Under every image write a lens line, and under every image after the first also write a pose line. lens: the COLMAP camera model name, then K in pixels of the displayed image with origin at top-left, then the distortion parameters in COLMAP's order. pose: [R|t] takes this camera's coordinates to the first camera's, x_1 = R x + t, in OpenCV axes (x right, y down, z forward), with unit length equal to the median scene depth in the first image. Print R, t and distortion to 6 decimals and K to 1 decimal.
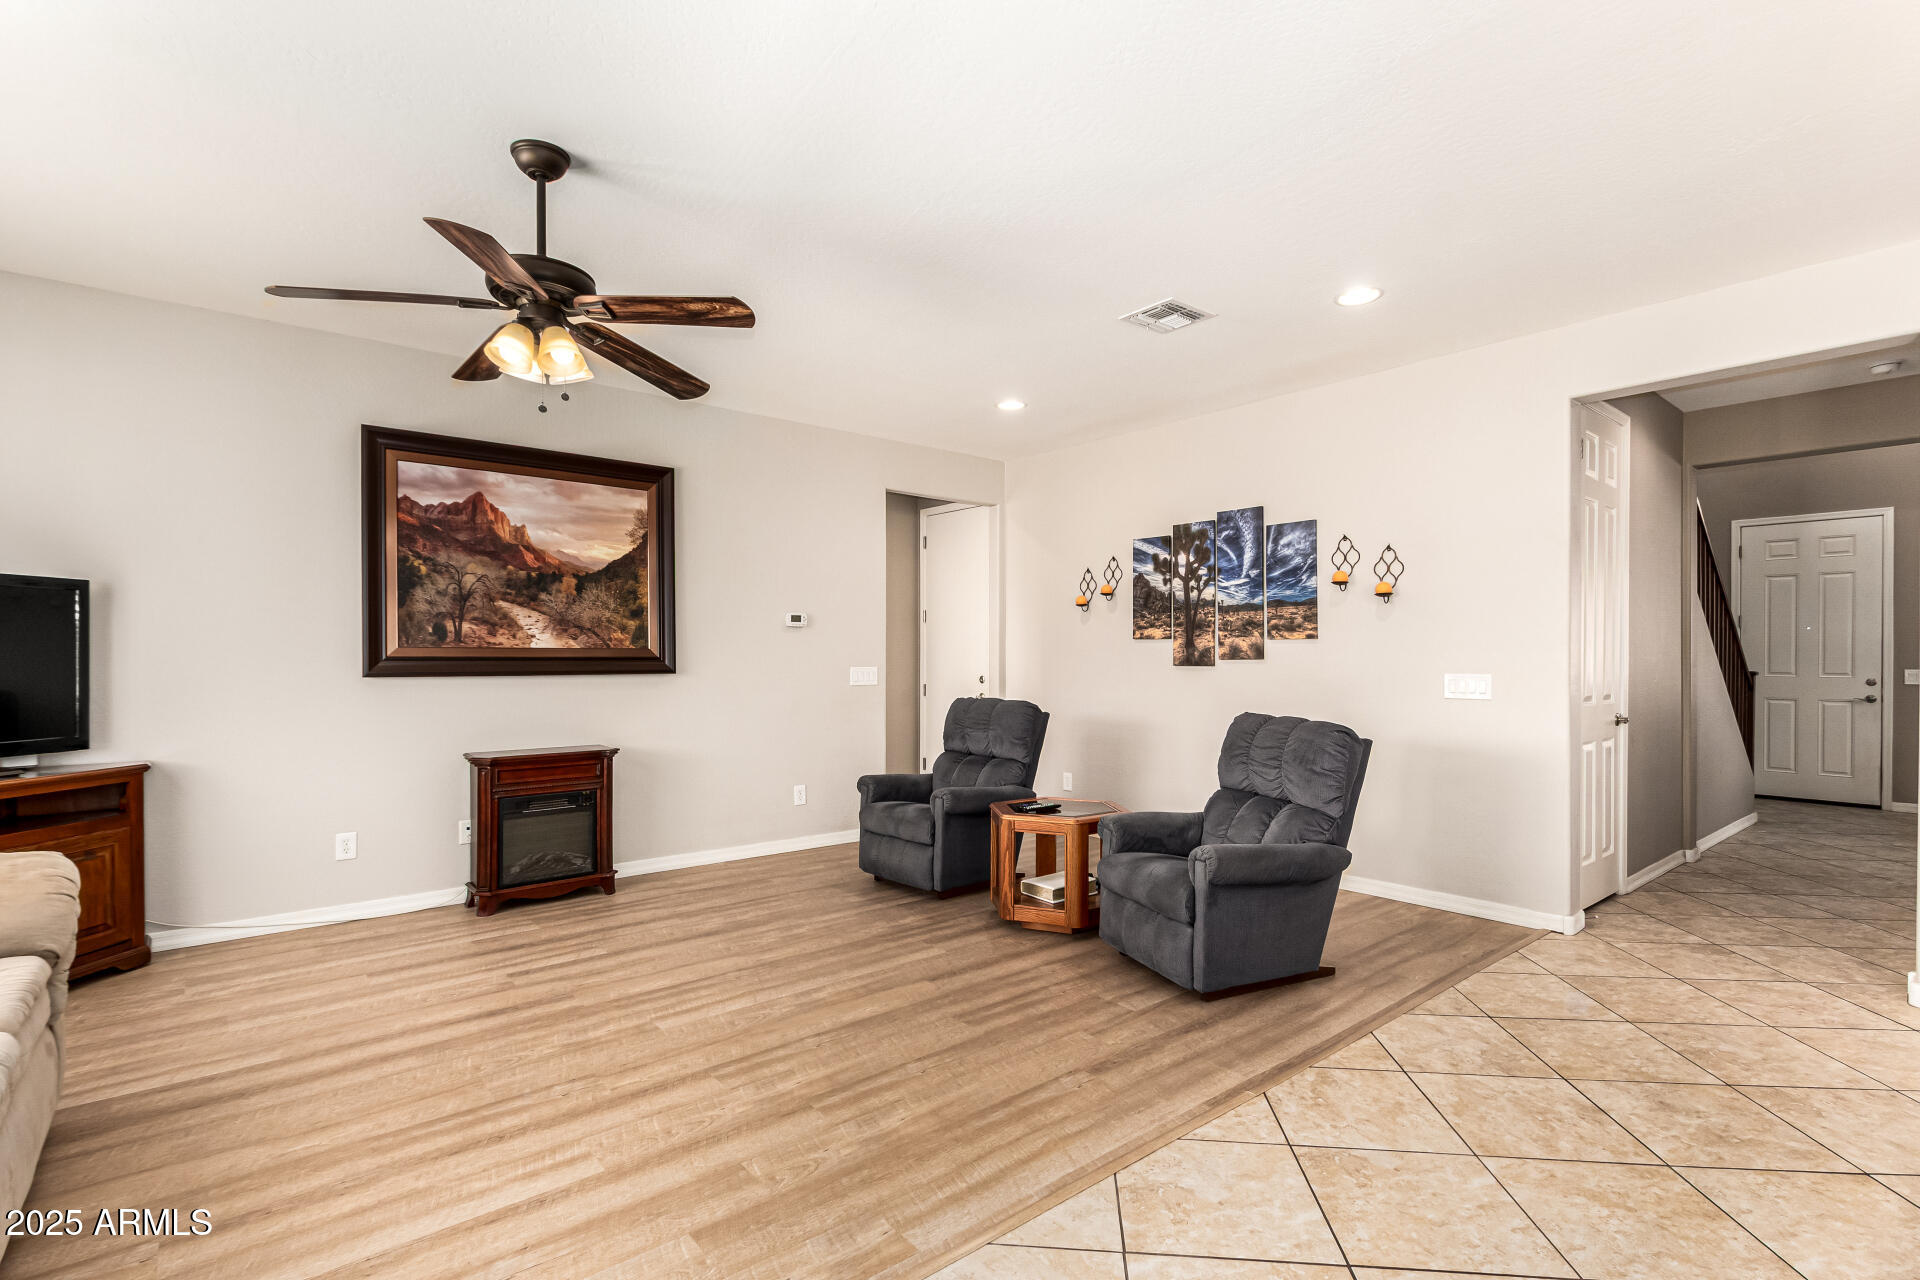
lens RADIAL K [[891.0, 0, 968.3], [0, 891.0, 656.4], [0, 0, 1]] dist [0.007357, -0.005687]
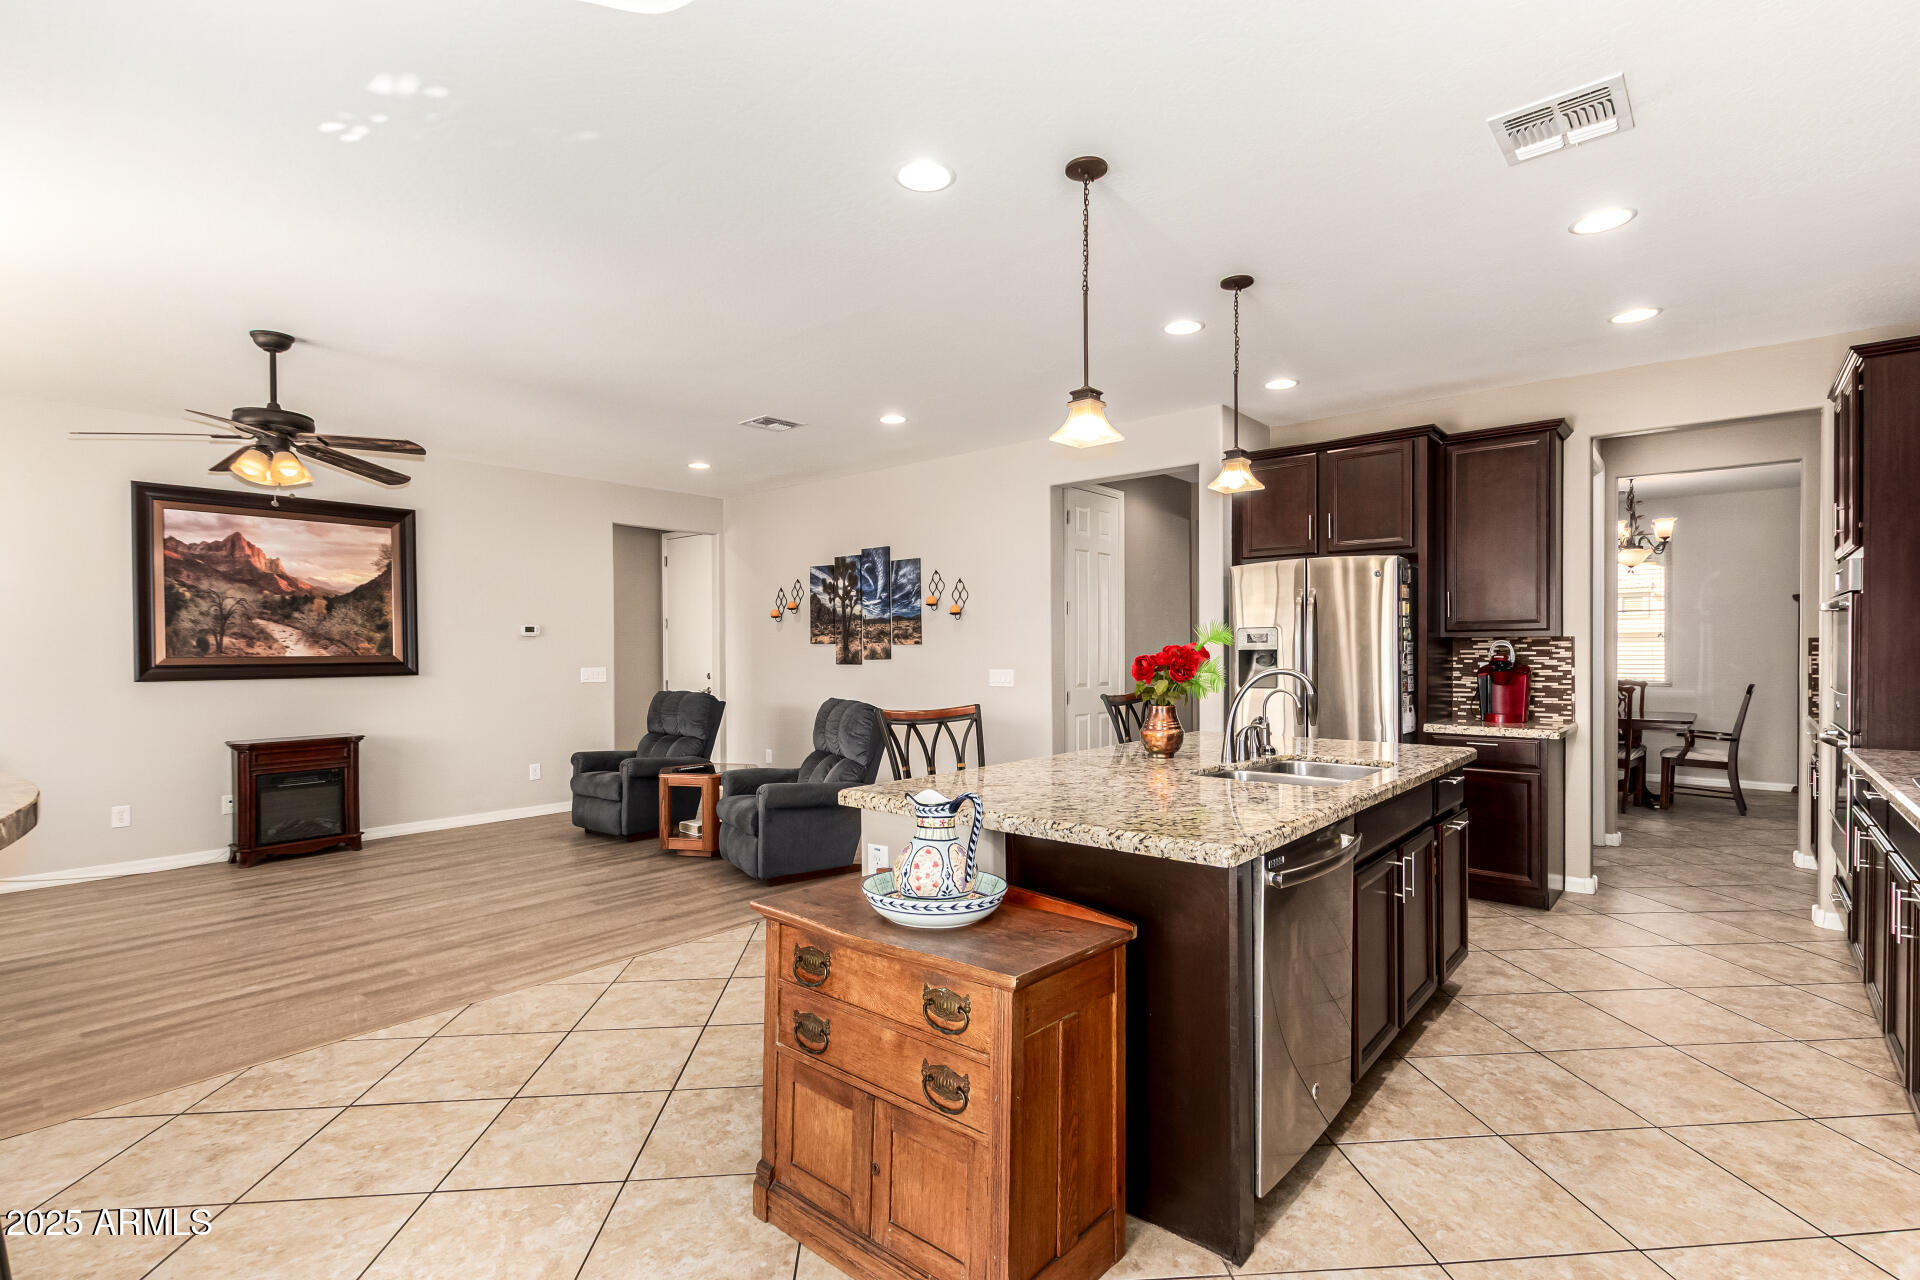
lens RADIAL K [[891.0, 0, 970.1], [0, 891.0, 652.2], [0, 0, 1]] dist [0.007357, -0.005687]
pose [[0.985423, -0.008100, 0.169930, 0.247066], [0.007416, 0.999962, 0.004660, -0.014592], [-0.169961, -0.003332, 0.985445, -0.403822]]
